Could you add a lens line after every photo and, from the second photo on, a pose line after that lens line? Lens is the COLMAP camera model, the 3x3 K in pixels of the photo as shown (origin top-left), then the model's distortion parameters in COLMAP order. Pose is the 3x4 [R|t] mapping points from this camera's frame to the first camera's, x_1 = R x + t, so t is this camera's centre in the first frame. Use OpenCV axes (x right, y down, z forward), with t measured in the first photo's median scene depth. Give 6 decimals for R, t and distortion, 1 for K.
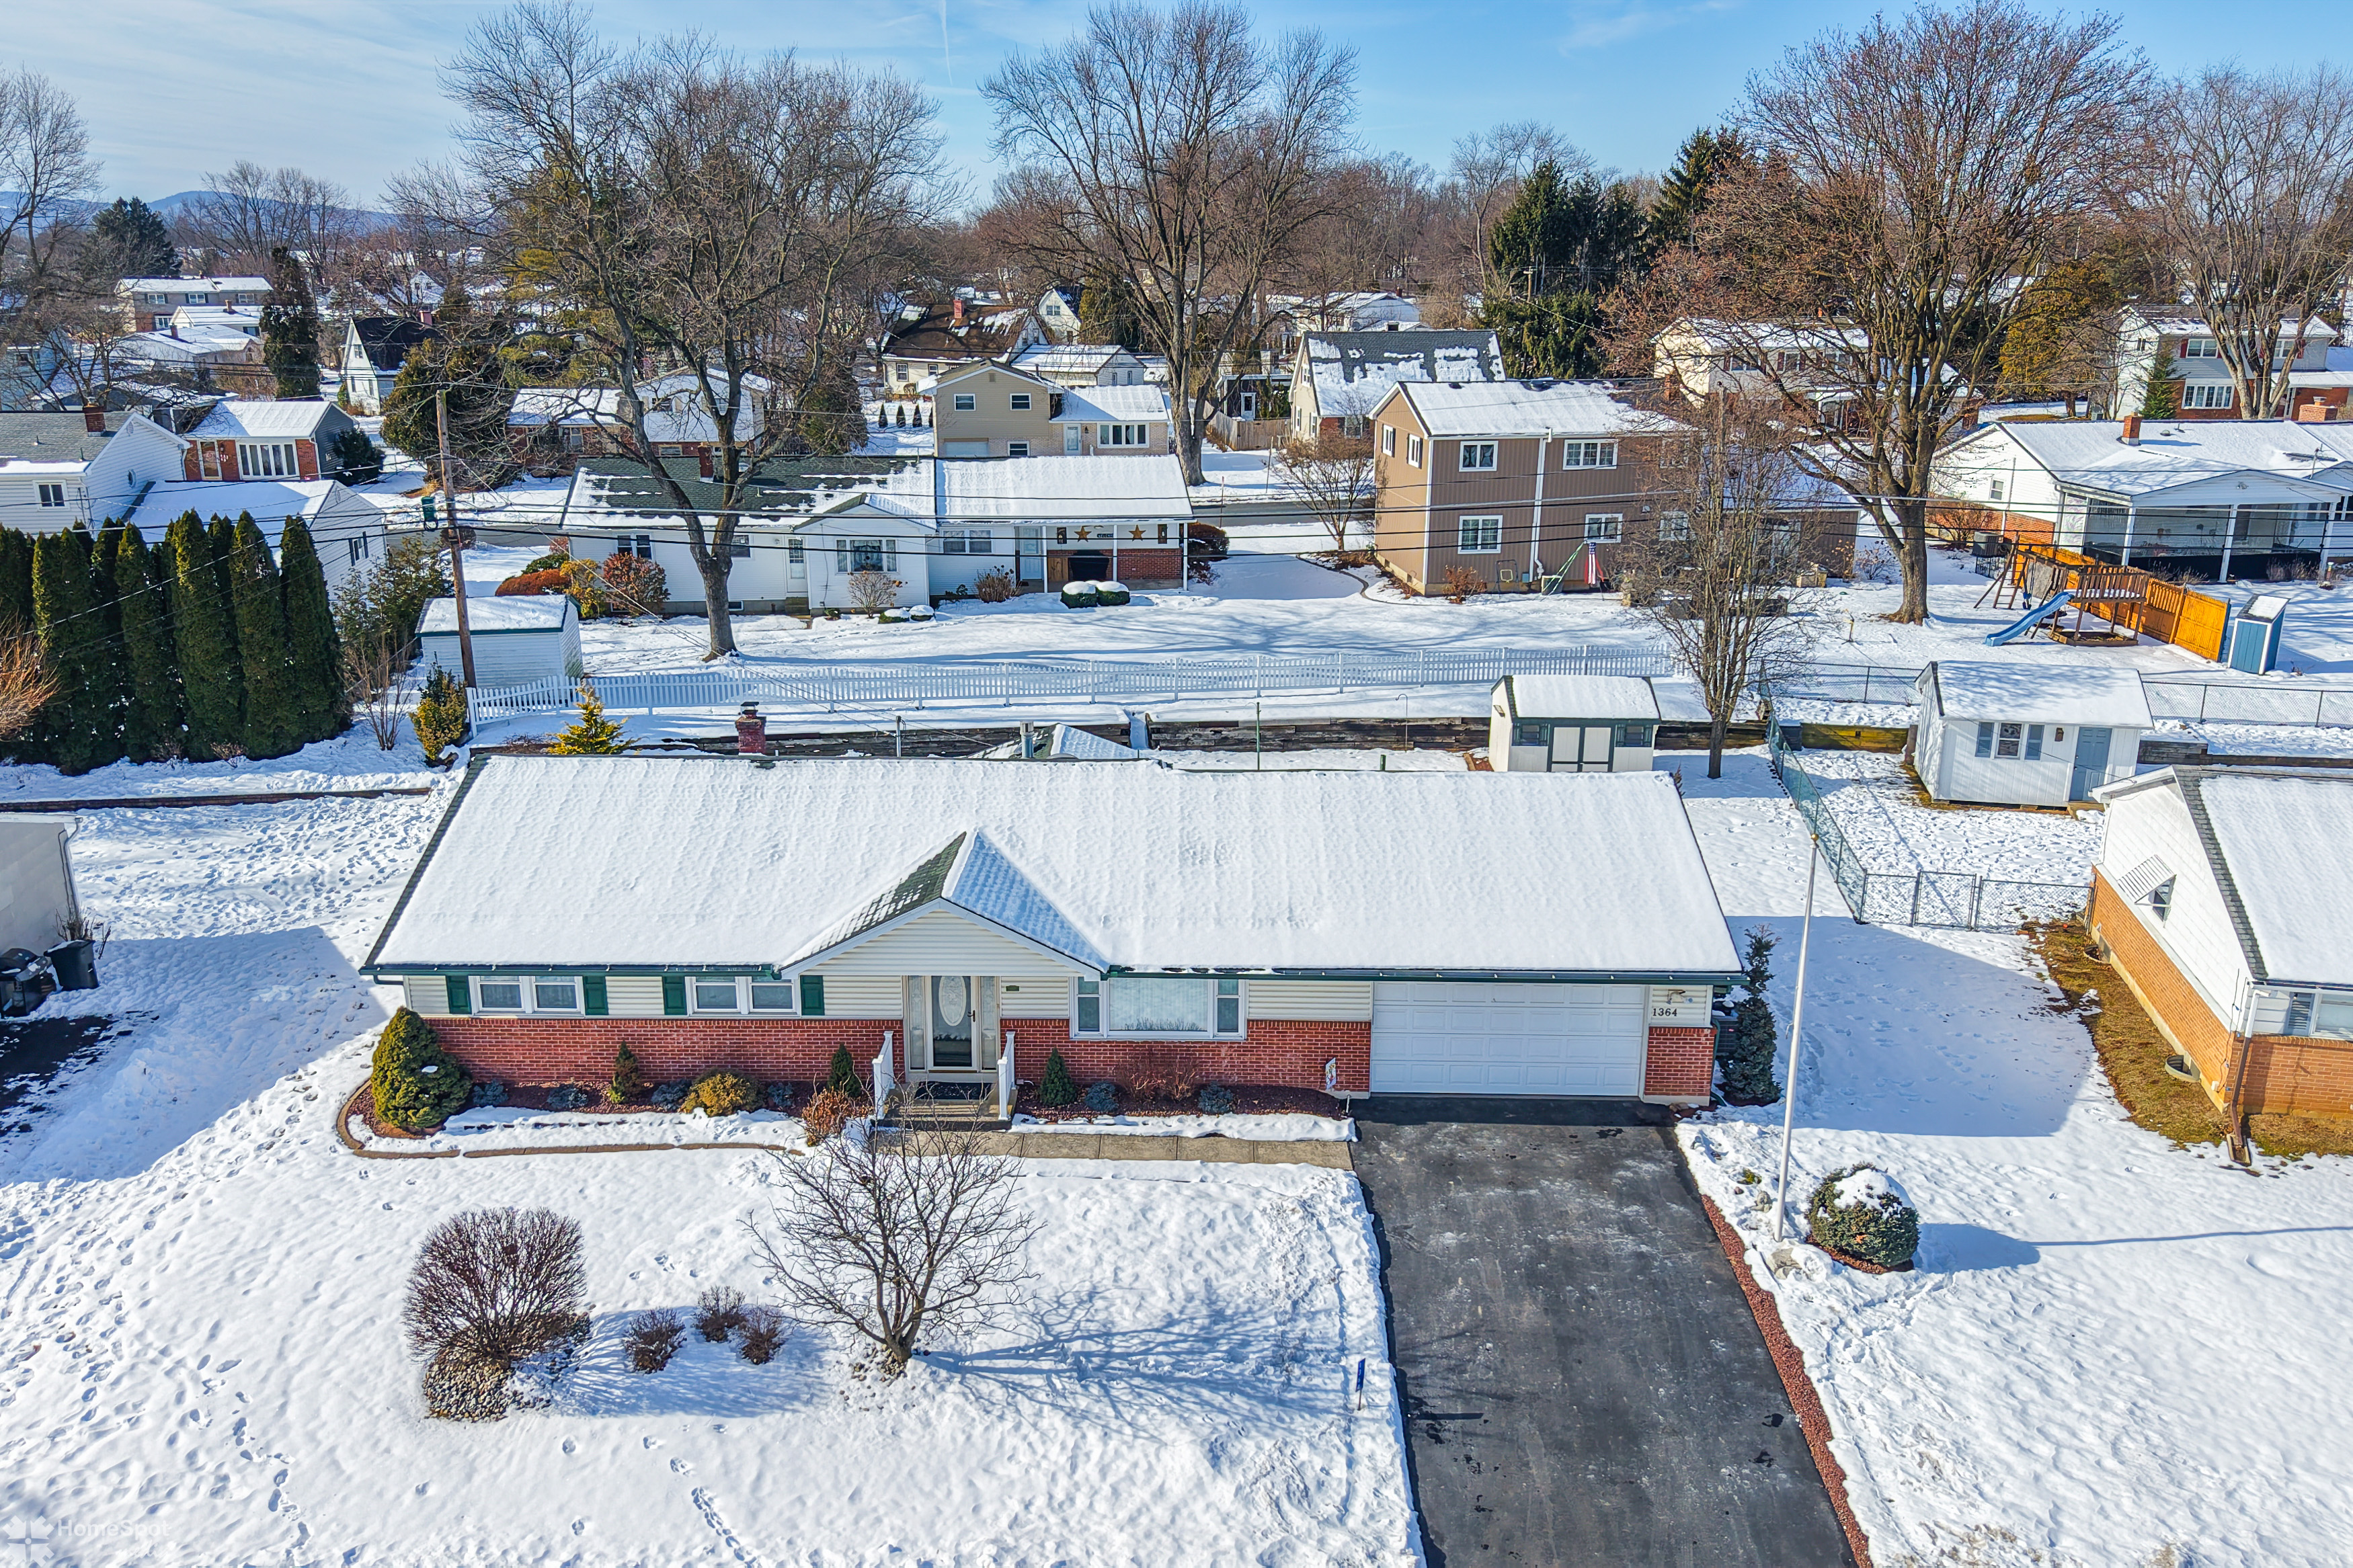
lens RADIAL K [[1839.4, 0, 1149.6], [0, 1839.4, 823.6], [0, 0, 1]] dist [0.047663, -0.067076]
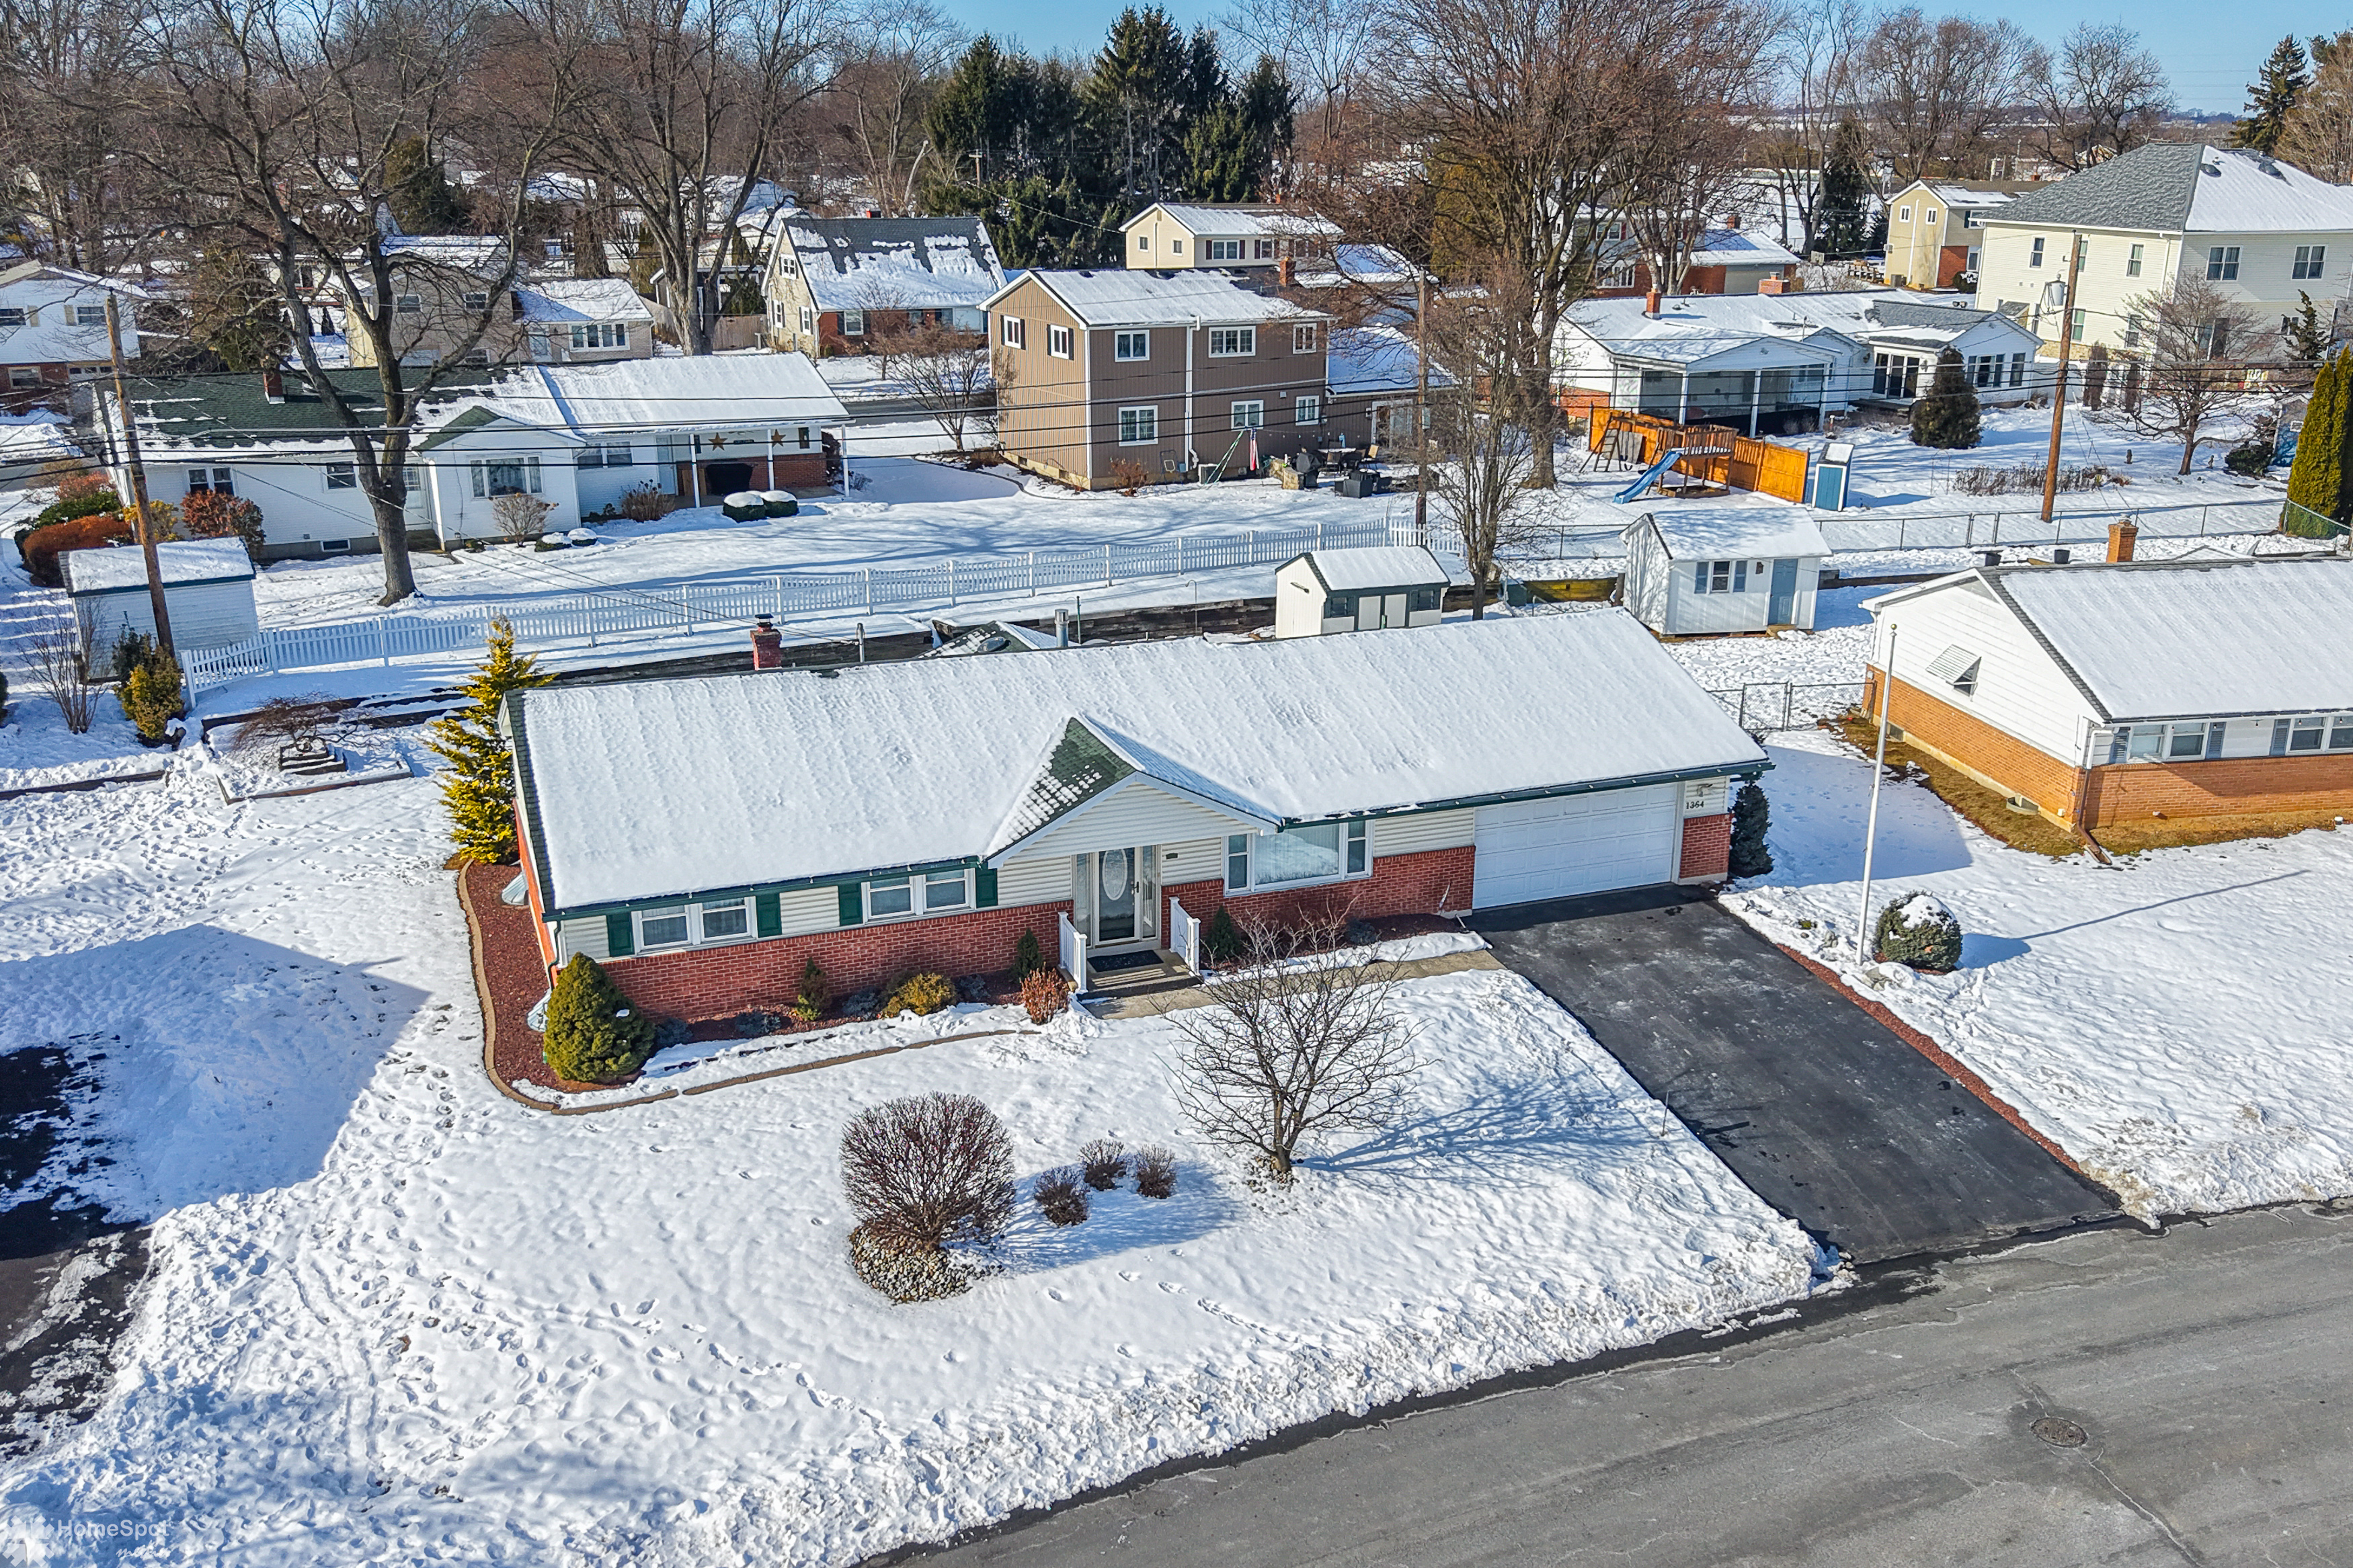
lens RADIAL K [[2029.1, 0, 1229.0], [0, 2029.1, 820.1], [0, 0, 1]] dist [0.125226, -0.284470]
pose [[0.917655, -0.117982, 0.379460, -0.498467], [0.108399, 0.993014, 0.046606, 0.020329], [-0.382308, -0.001635, 0.924034, -0.083855]]
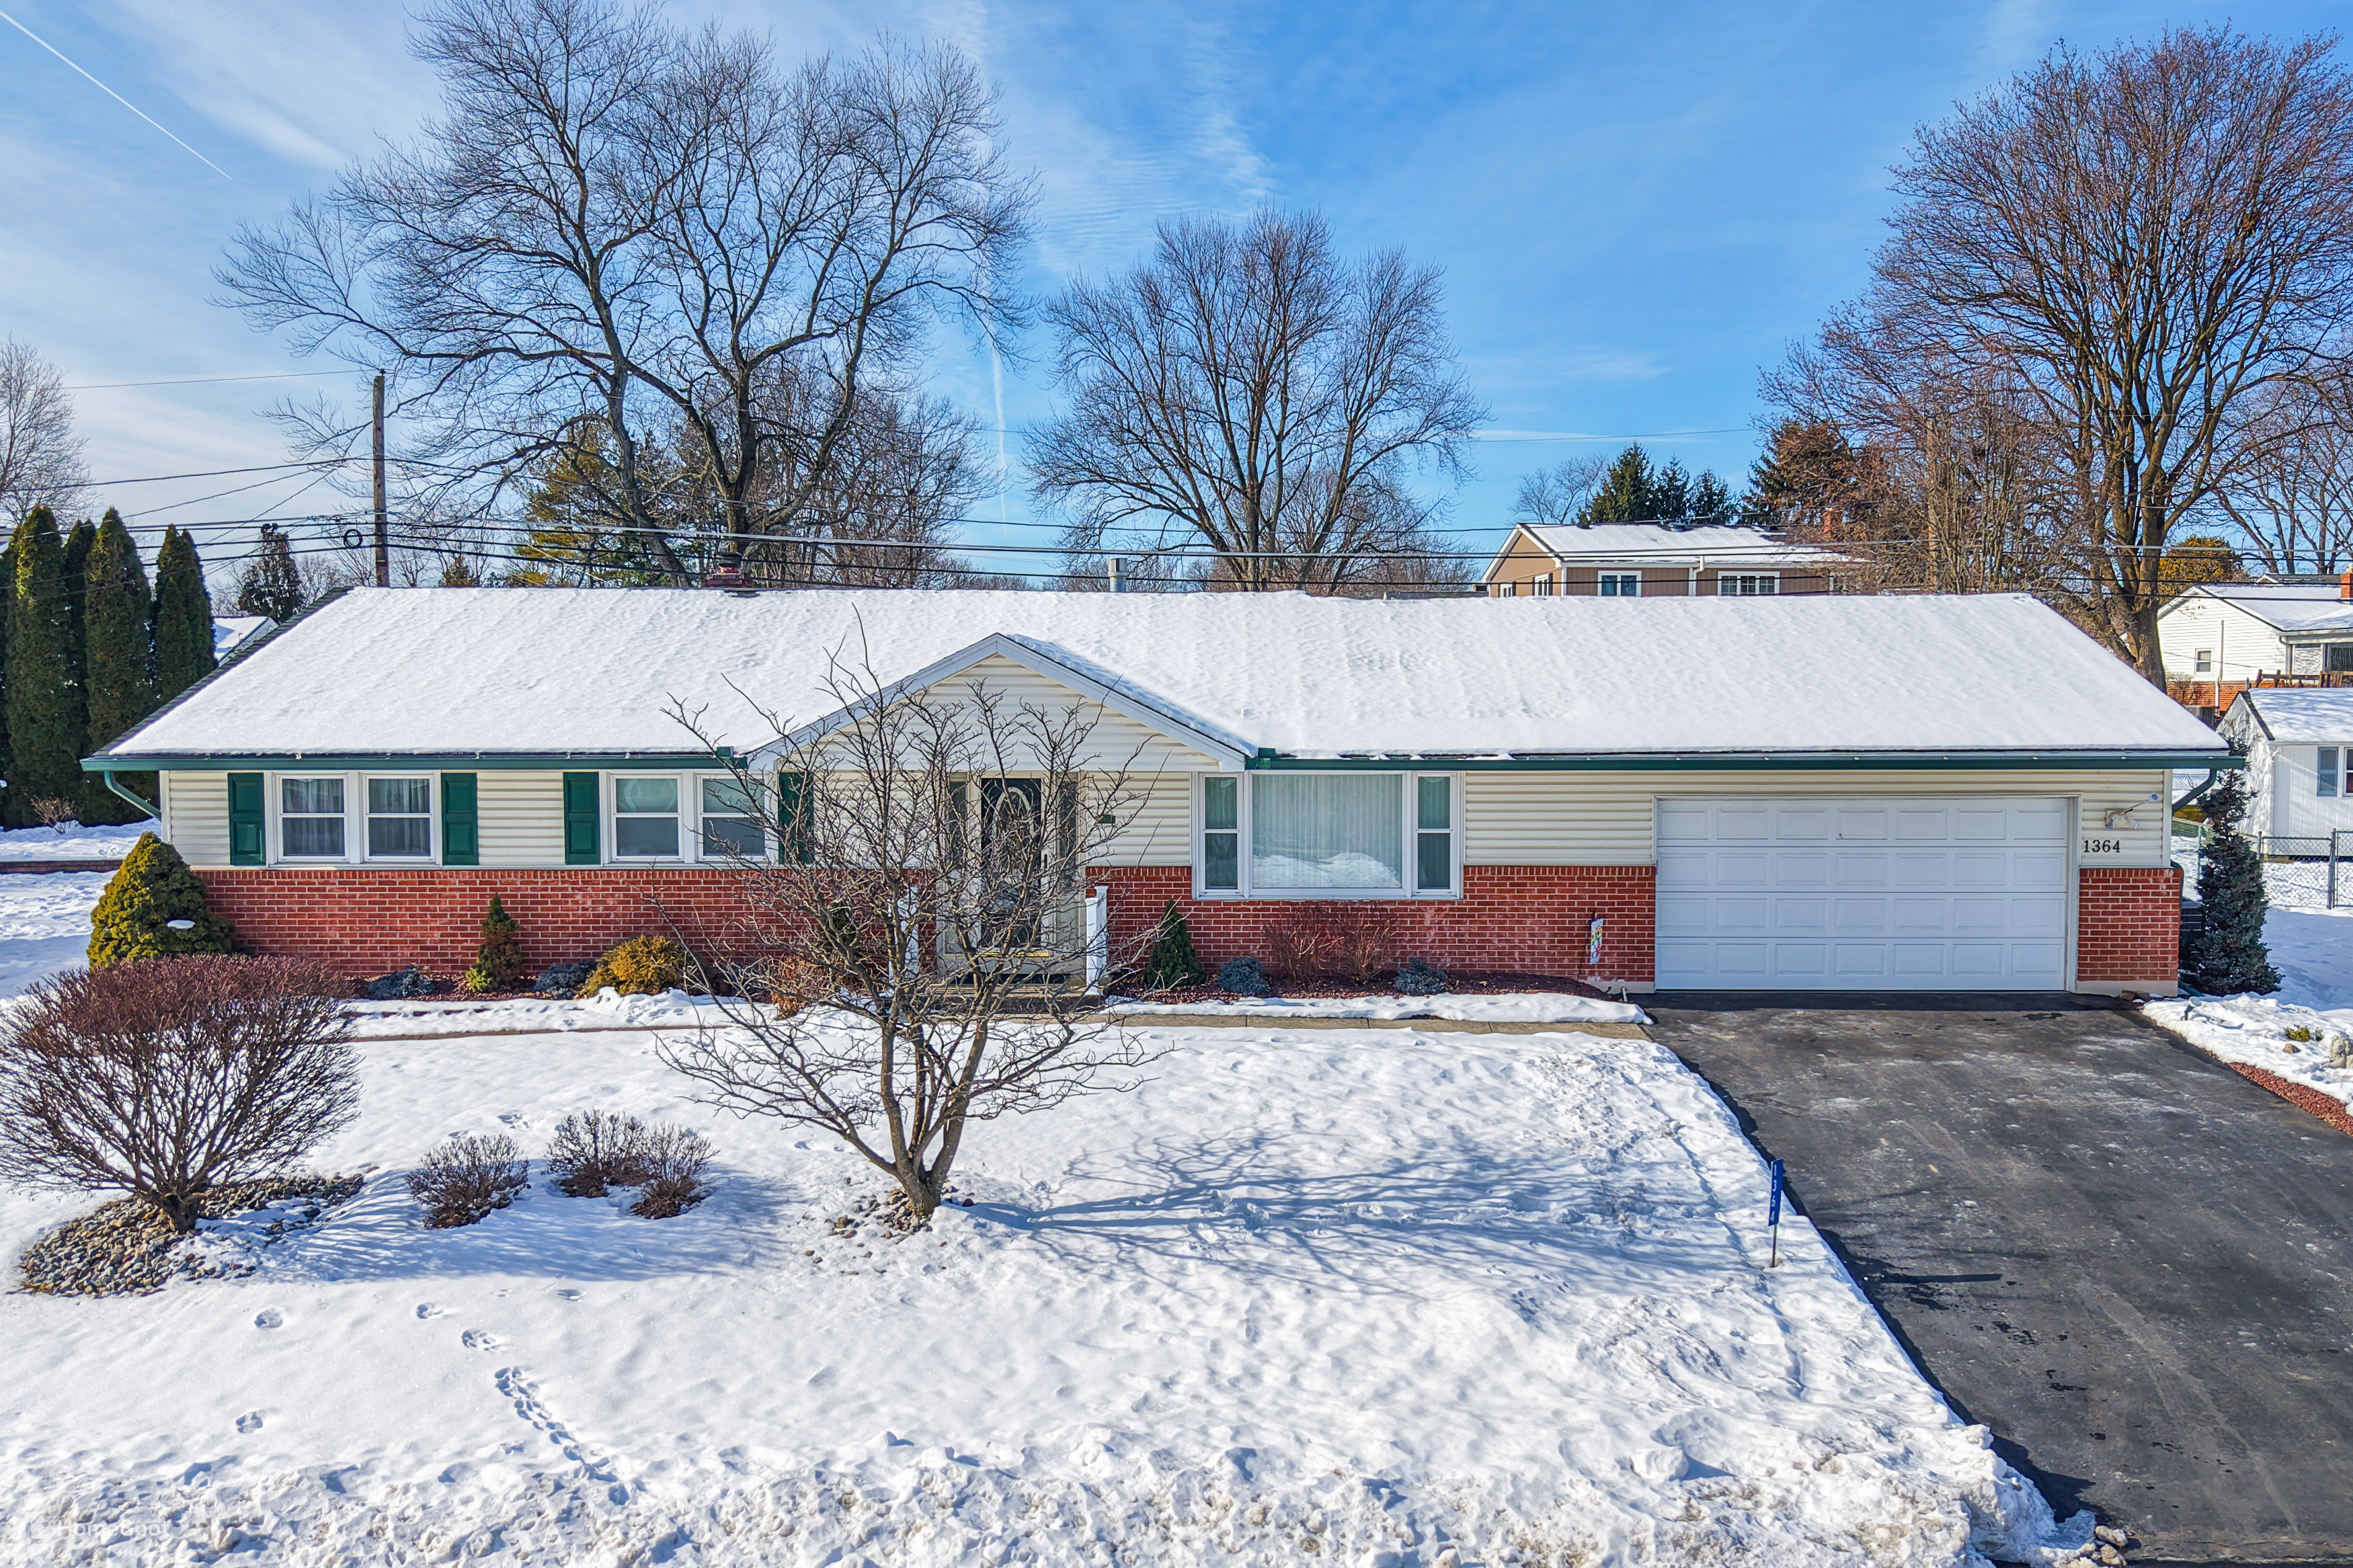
lens RADIAL K [[1924.5, 0, 1241.3], [0, 1924.5, 838.7], [0, 0, 1]] dist [0.068587, -0.101040]
pose [[0.999699, -0.002154, 0.024431, -0.044525], [0.007599, 0.974312, -0.225072, 0.260713], [-0.023319, 0.225190, 0.974036, 0.344957]]
